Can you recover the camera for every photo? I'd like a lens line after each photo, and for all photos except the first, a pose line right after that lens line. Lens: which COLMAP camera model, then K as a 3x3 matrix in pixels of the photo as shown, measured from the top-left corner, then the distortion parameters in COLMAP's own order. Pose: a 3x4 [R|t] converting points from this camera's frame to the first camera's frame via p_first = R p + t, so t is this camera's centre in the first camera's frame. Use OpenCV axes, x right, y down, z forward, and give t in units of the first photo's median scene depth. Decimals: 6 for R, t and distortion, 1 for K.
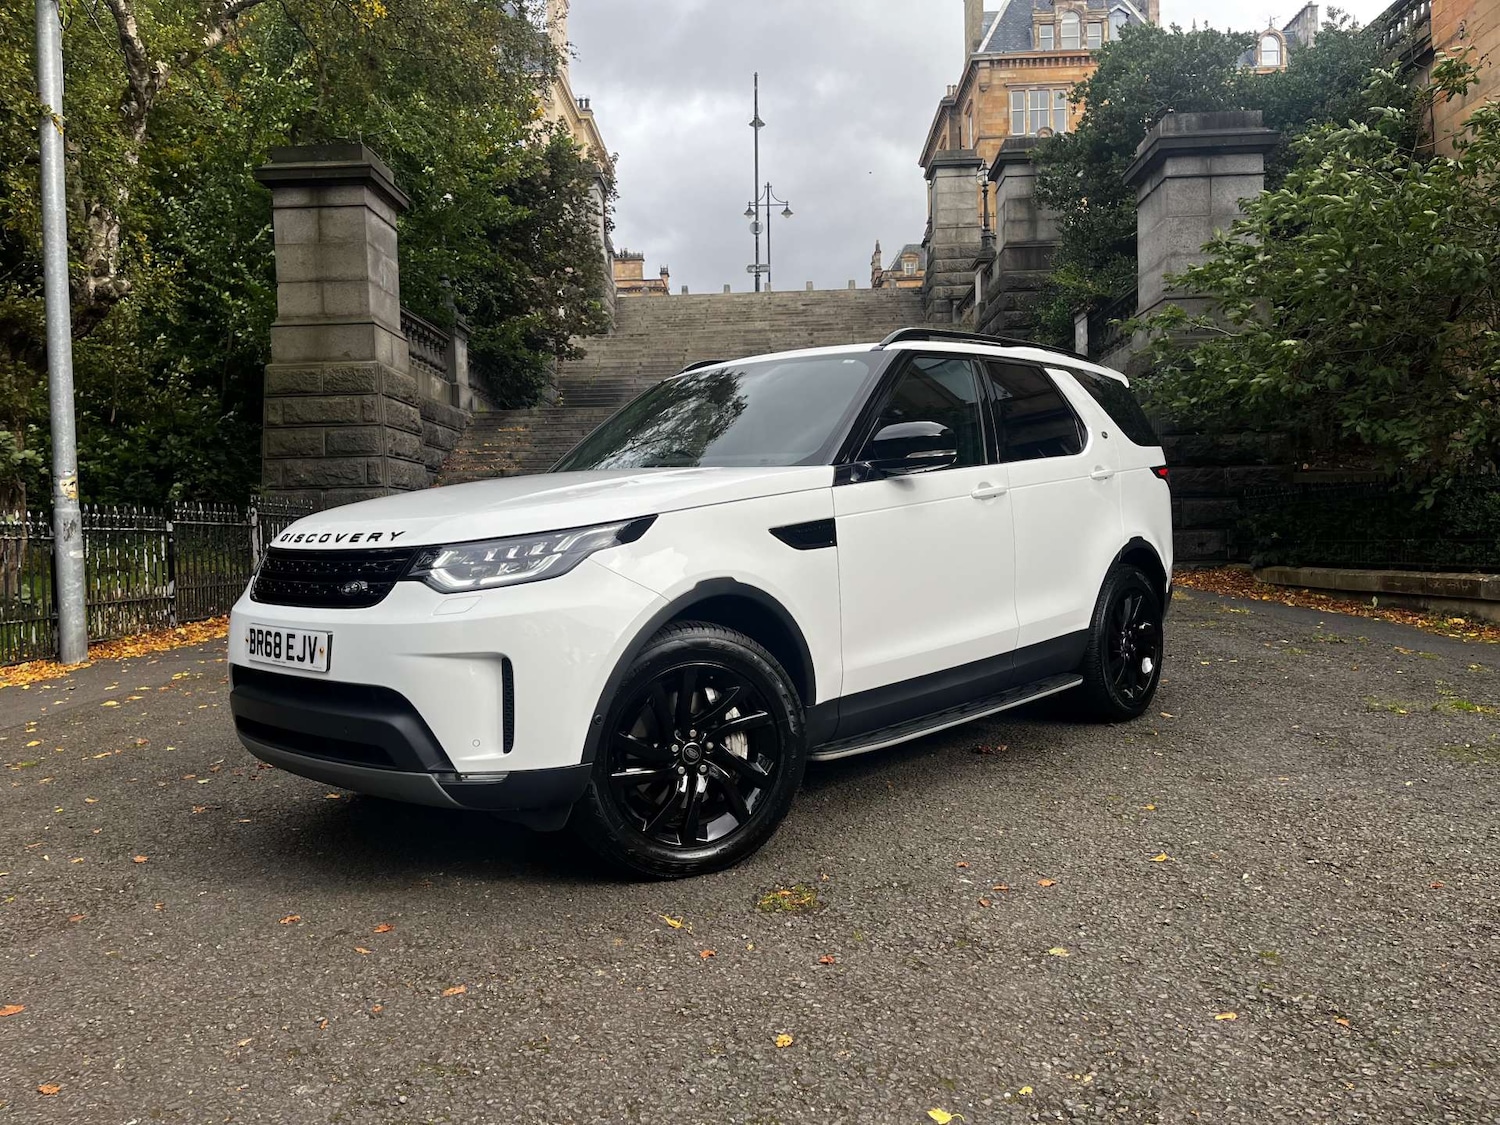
lens RADIAL K [[1133.5, 0, 750.2], [0, 1133.5, 574.9], [0, 0, 1]] dist [0.058125, -0.076073]
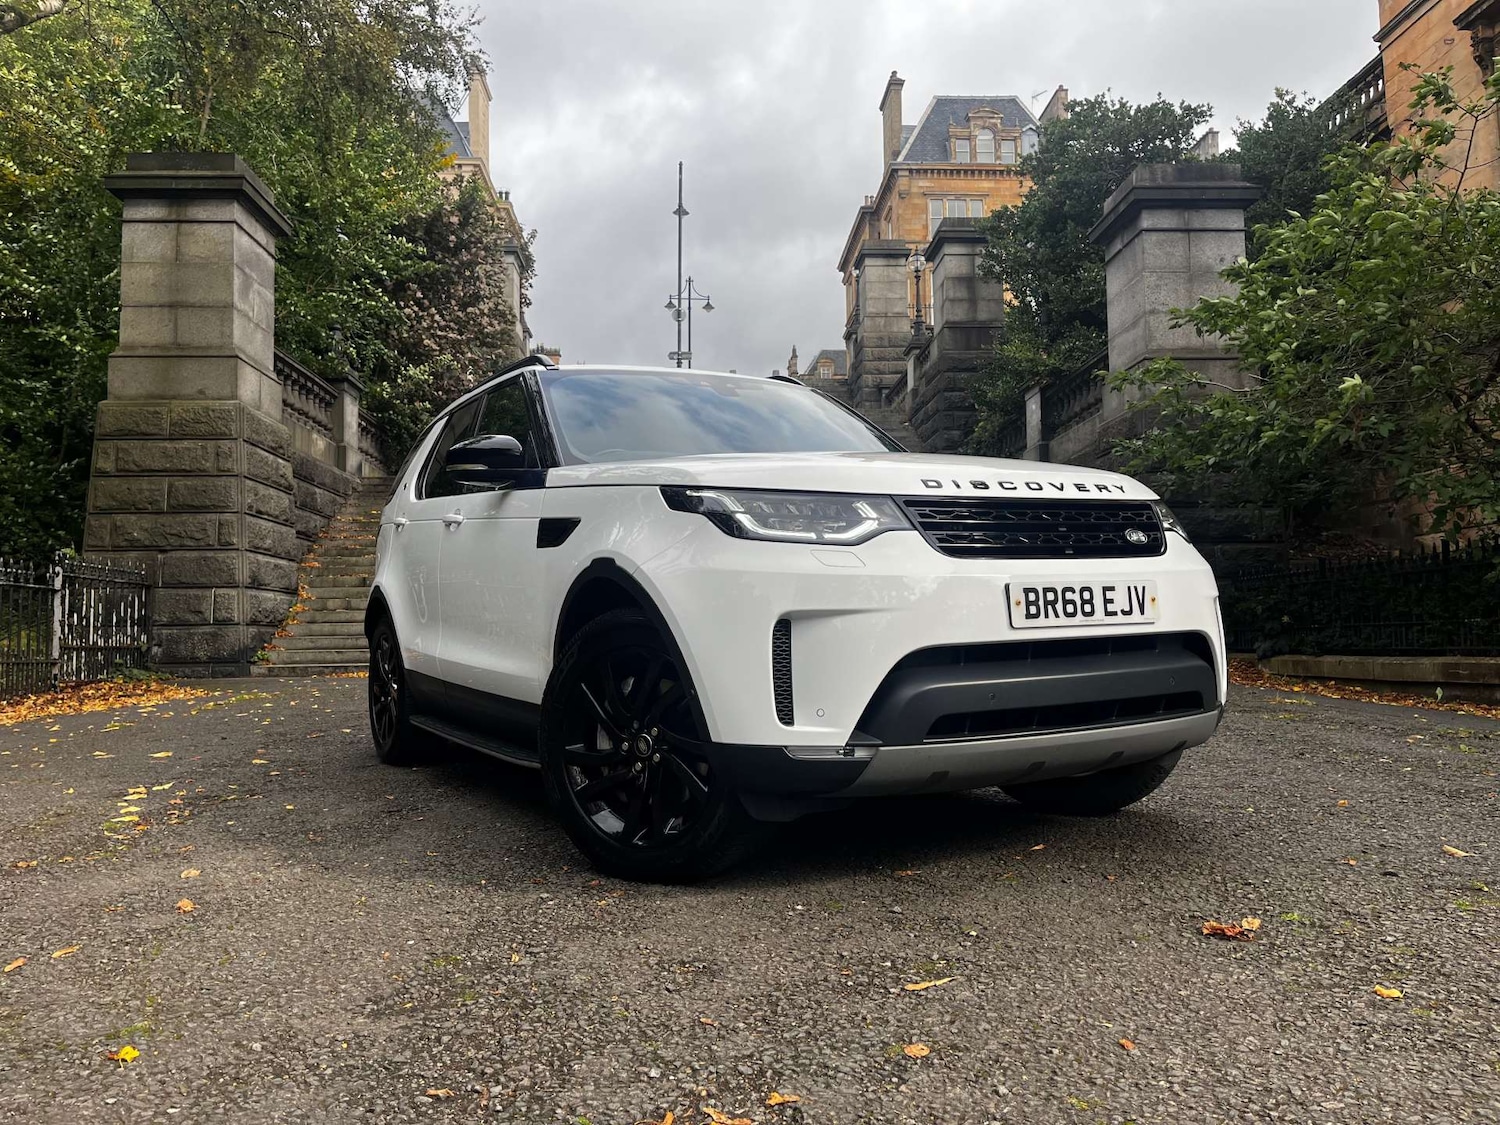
lens RADIAL K [[1133.7, 0, 759.0], [0, 1133.7, 560.3], [0, 0, 1]] dist [0.054899, -0.066847]
pose [[0.996233, 0.017843, 0.084860, -0.014845], [-0.009037, 0.994636, -0.103042, 0.012532], [-0.086243, 0.101887, 0.991051, 0.144195]]
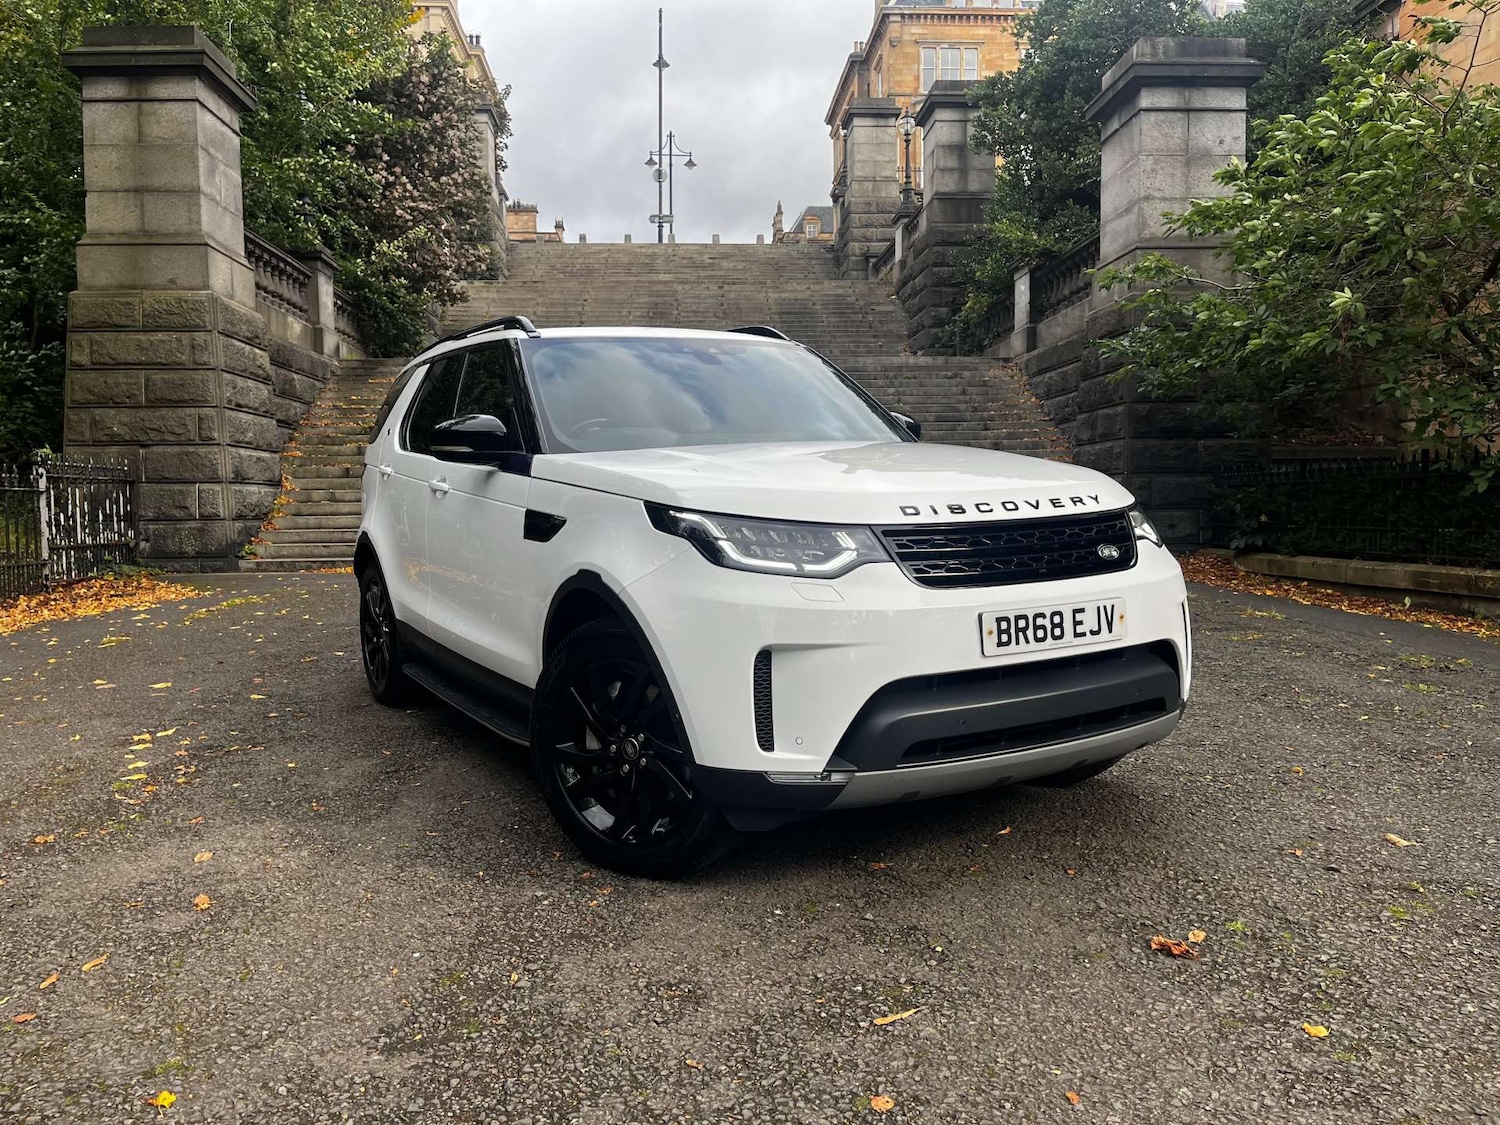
lens RADIAL K [[1133.0, 0, 747.7], [0, 1133.0, 564.9], [0, 0, 1]] dist [0.055018, -0.065308]
pose [[0.995795, 0.008646, 0.091197, -0.015367], [-0.010694, 0.999701, 0.021986, -0.012232], [-0.090980, -0.022869, 0.995590, 0.138209]]
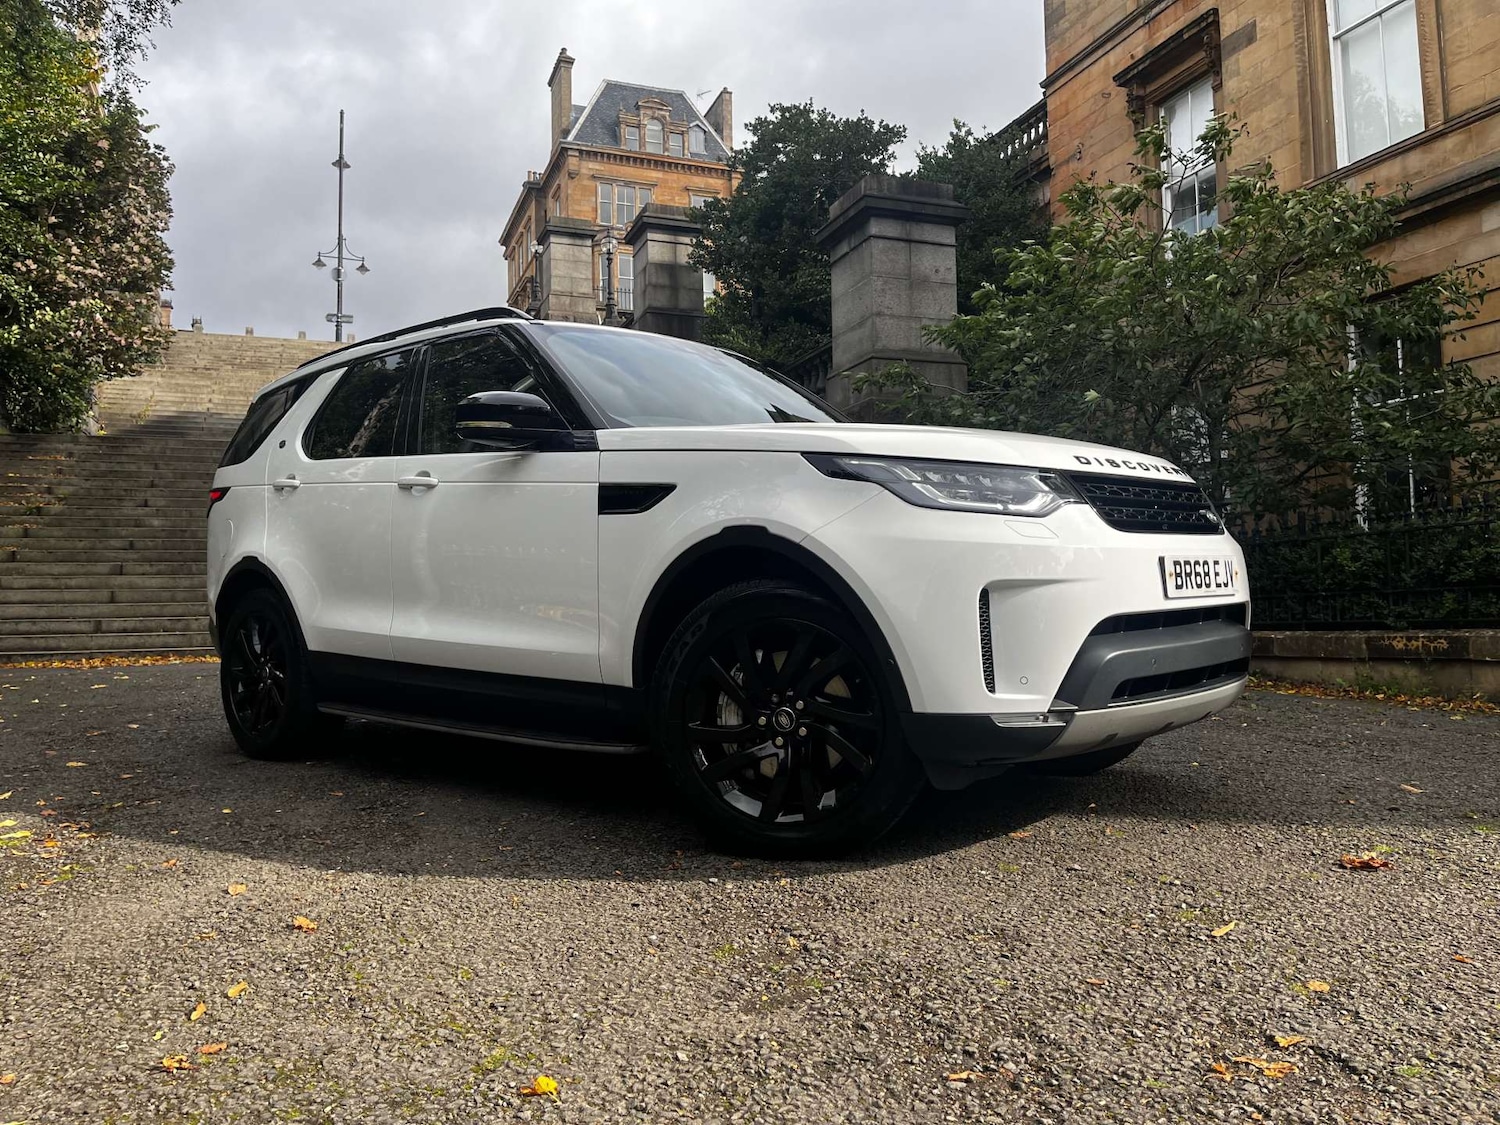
lens RADIAL K [[1135.1, 0, 758.1], [0, 1135.1, 546.3], [0, 0, 1]] dist [0.058915, -0.073978]
pose [[0.921562, 0.033285, 0.386801, -0.091406], [0.006808, 0.994779, -0.101823, 0.014629], [-0.388170, 0.096470, 0.916525, 0.166802]]
